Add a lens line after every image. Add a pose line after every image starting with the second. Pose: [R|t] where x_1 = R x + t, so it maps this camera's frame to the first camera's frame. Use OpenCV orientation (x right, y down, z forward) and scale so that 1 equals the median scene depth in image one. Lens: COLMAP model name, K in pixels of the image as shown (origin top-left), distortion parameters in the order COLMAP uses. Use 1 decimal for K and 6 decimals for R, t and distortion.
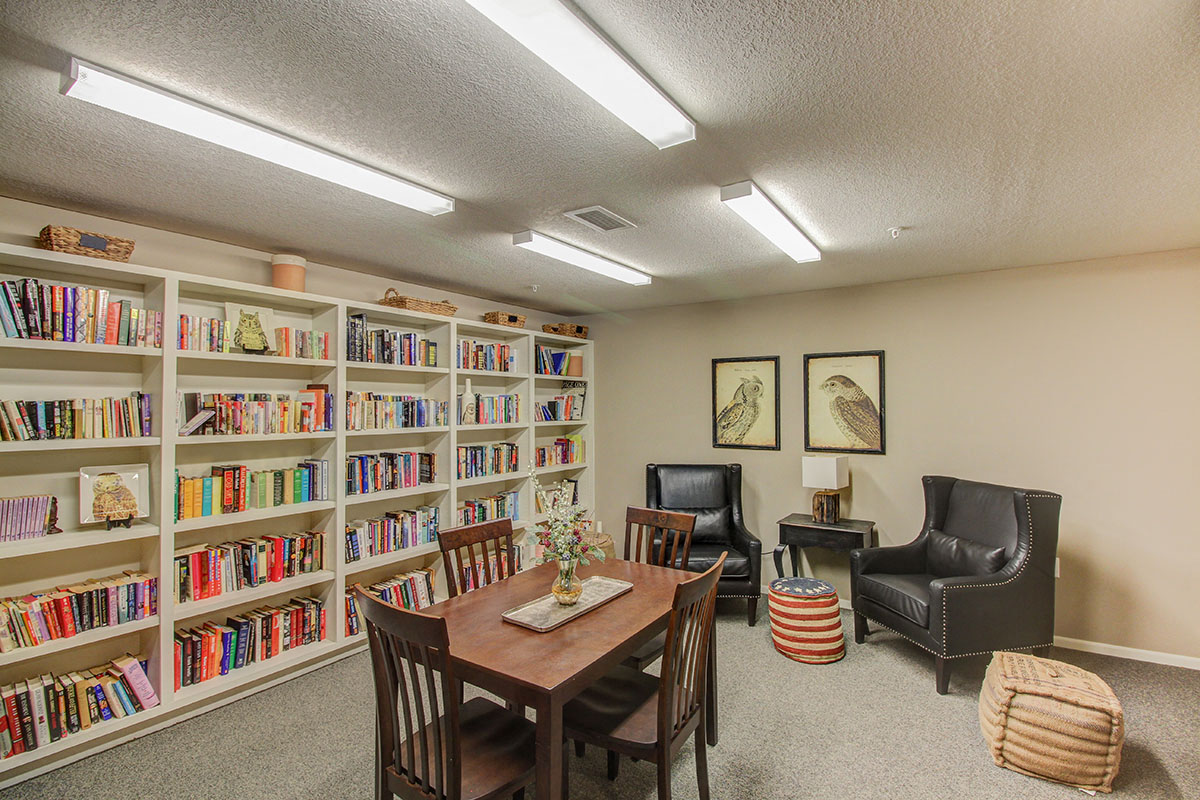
lens RADIAL K [[562.6, 0, 602.4], [0, 562.6, 393.4], [0, 0, 1]] dist [0.000256, -0.000067]
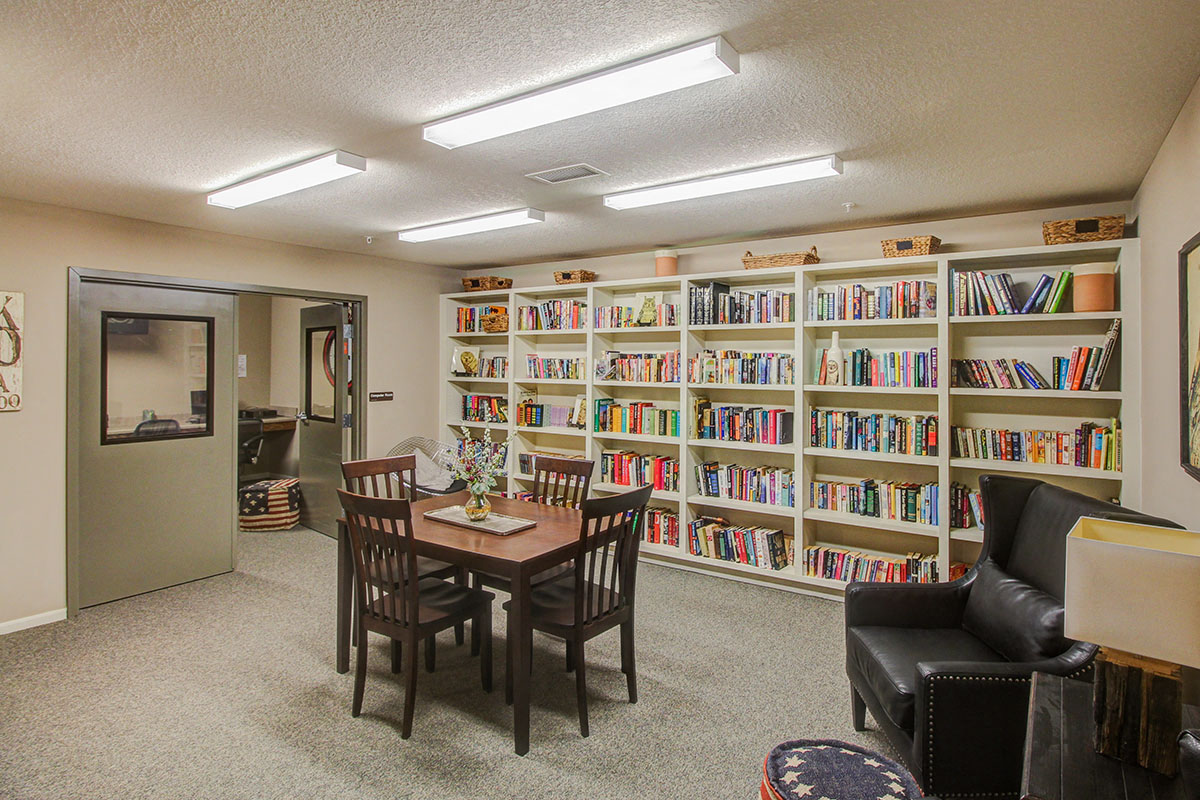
lens RADIAL K [[556.8, 0, 599.9], [0, 556.8, 358.5], [0, 0, 1]] dist [0.000208, -0.000010]
pose [[0.058344, -0.001547, -0.998295, 0.733315], [0.018983, 0.999820, -0.000440, 0.010291], [0.998116, -0.018925, 0.058362, 0.749225]]
